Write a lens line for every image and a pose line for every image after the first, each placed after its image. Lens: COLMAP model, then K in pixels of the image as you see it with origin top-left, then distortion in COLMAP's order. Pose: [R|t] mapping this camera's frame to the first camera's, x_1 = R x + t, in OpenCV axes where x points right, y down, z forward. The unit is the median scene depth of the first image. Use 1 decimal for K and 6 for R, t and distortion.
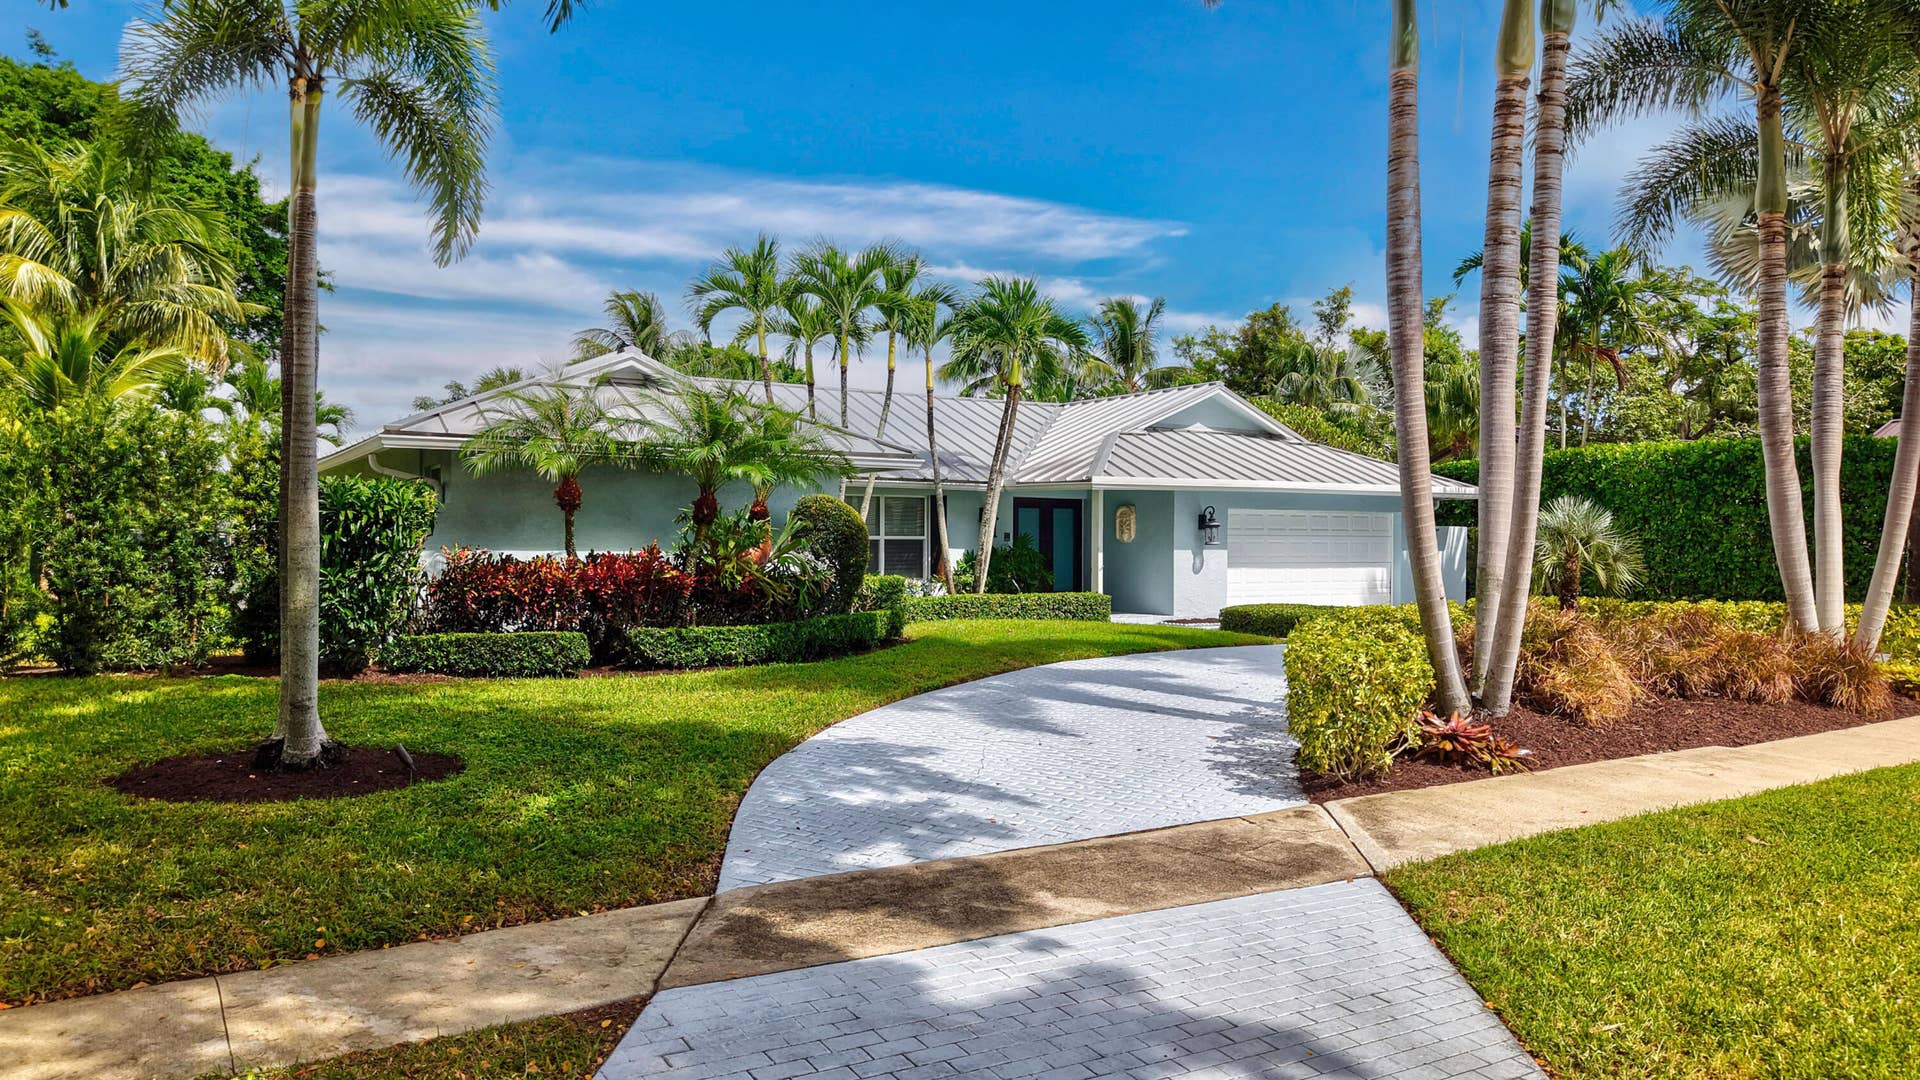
lens RADIAL K [[1329.0, 0, 960.0], [0, 1329.0, 540.0], [0, 0, 1]] dist [0.010420, 0.001885]
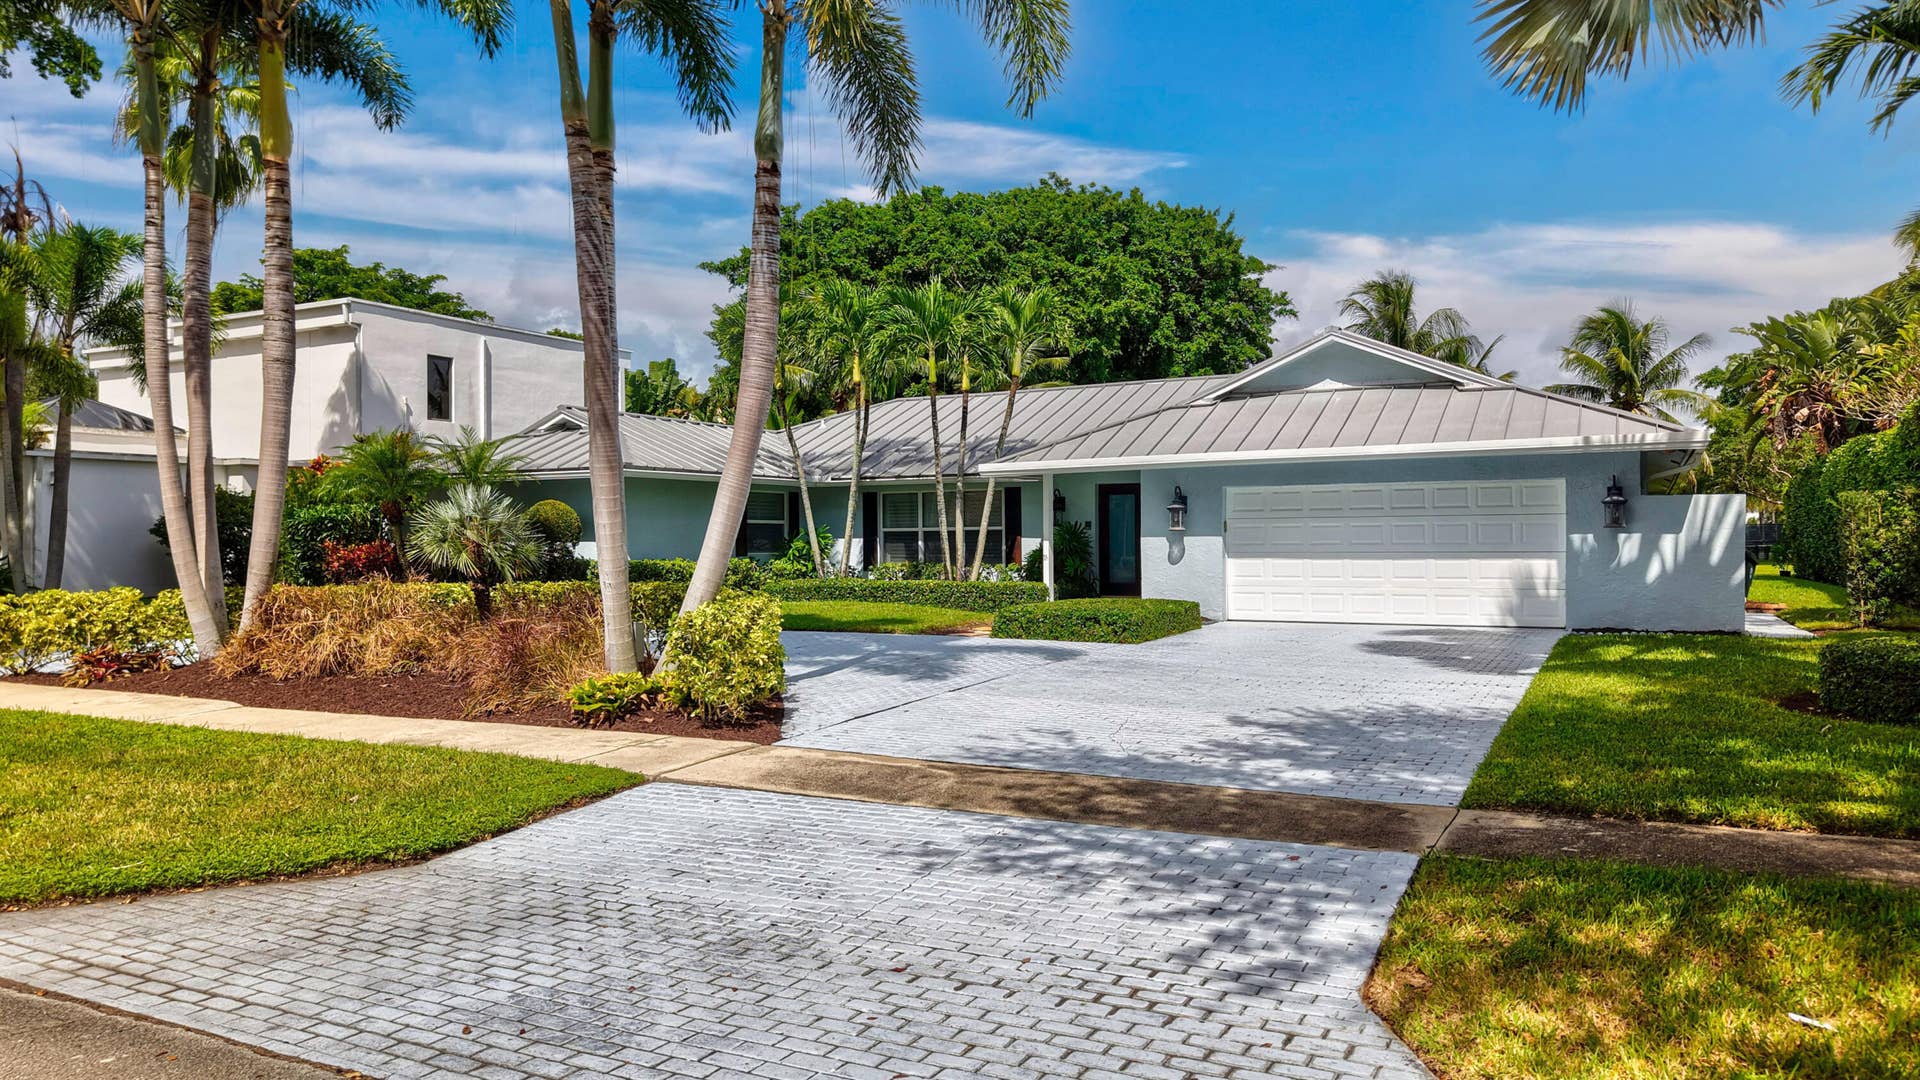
lens RADIAL K [[1329.0, 0, 960.0], [0, 1329.0, 540.0], [0, 0, 1]] dist [0.010420, 0.001885]
pose [[0.511559, -0.006800, -0.859221, 0.836664], [0.007478, 0.999966, -0.003461, 0.011281], [0.859216, -0.004655, 0.511592, 0.444468]]
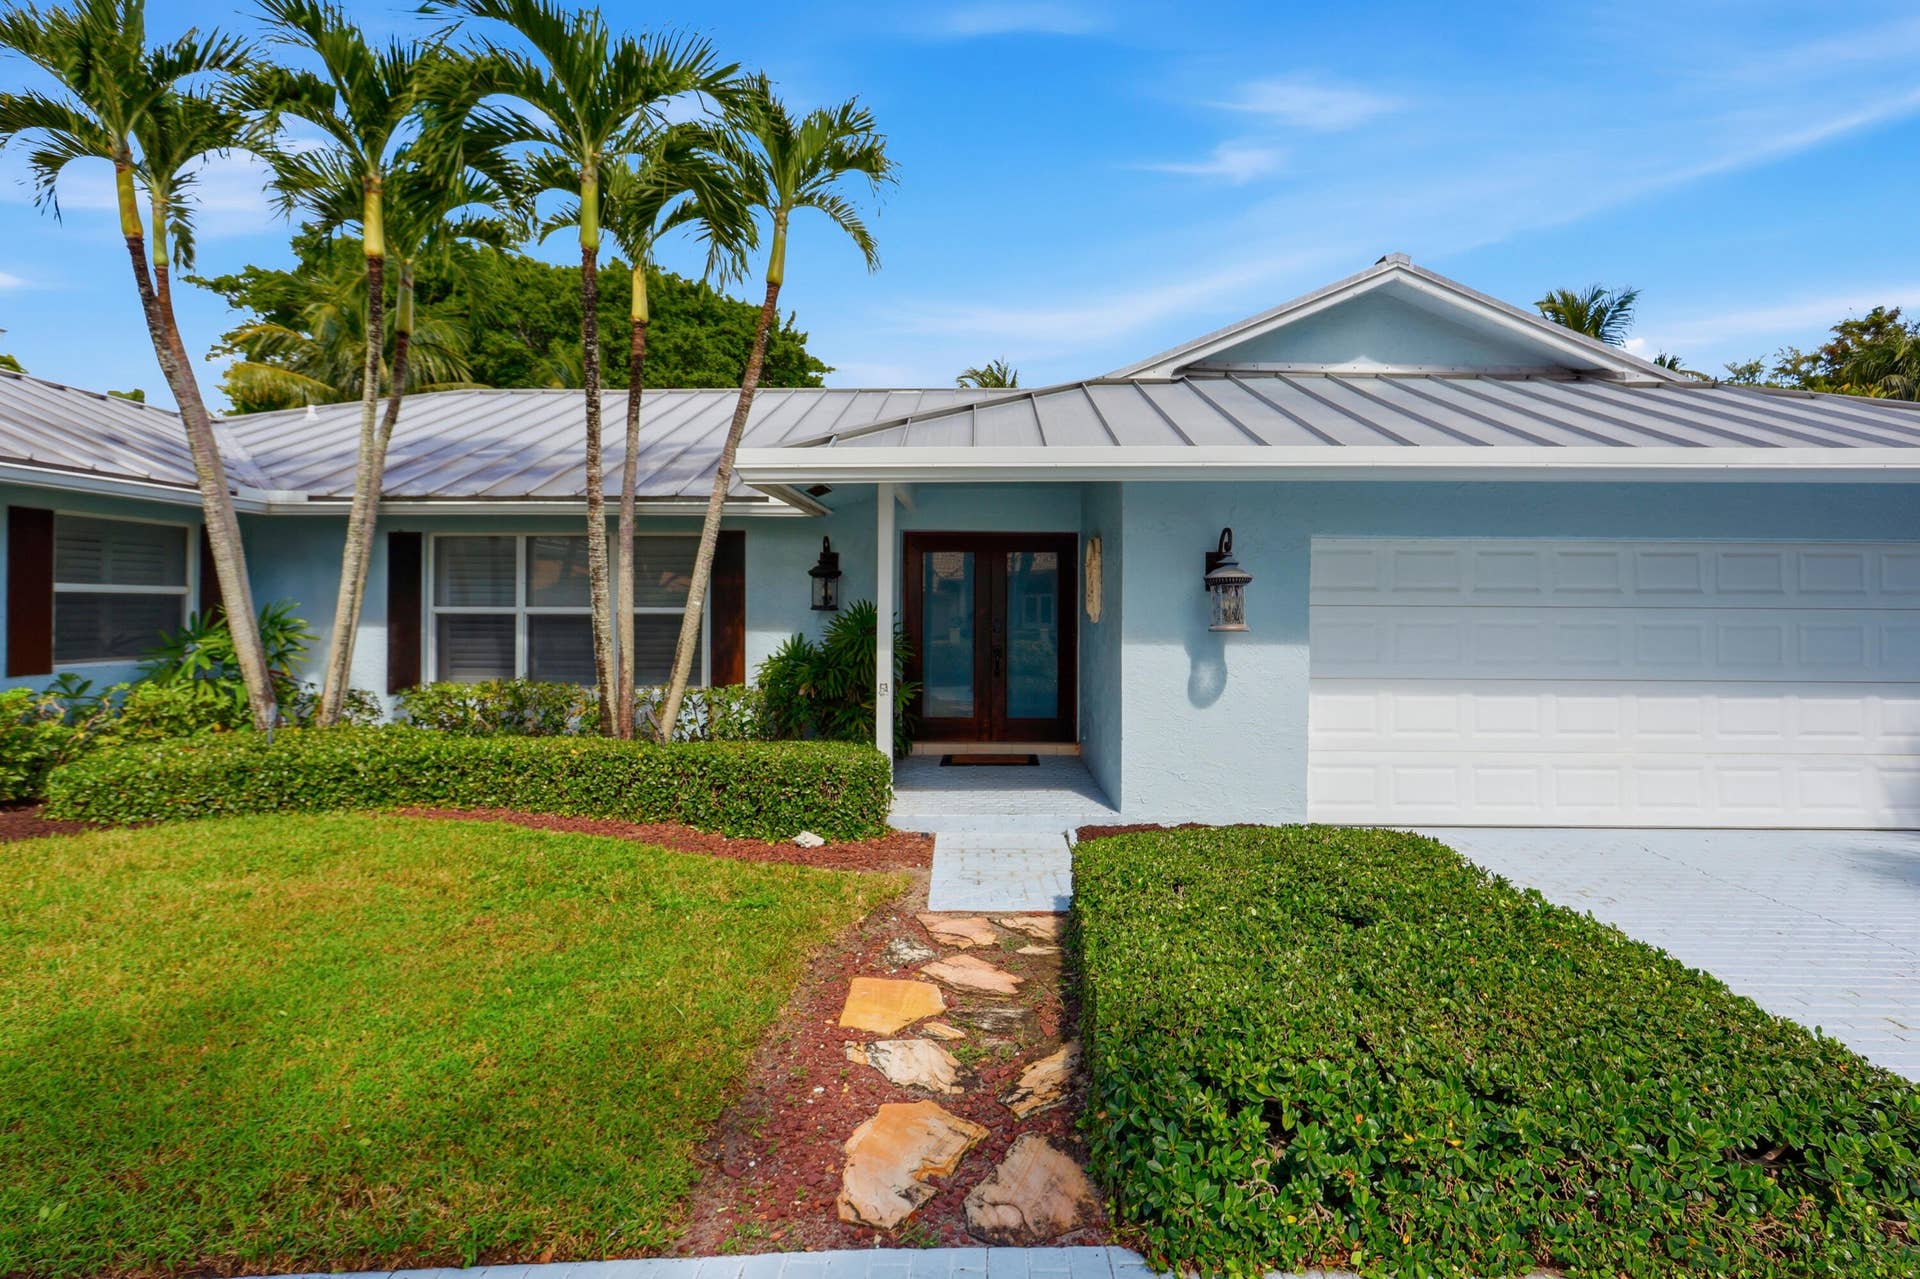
lens RADIAL K [[956.0, 0, 965.8], [0, 956.0, 608.8], [0, 0, 1]] dist [0.002282, -0.000136]
pose [[0.843537, 0.000600, -0.537071, 0.267982], [-0.004388, 0.999974, -0.005774, -0.000330], [0.537054, 0.007227, 0.843517, 0.731551]]
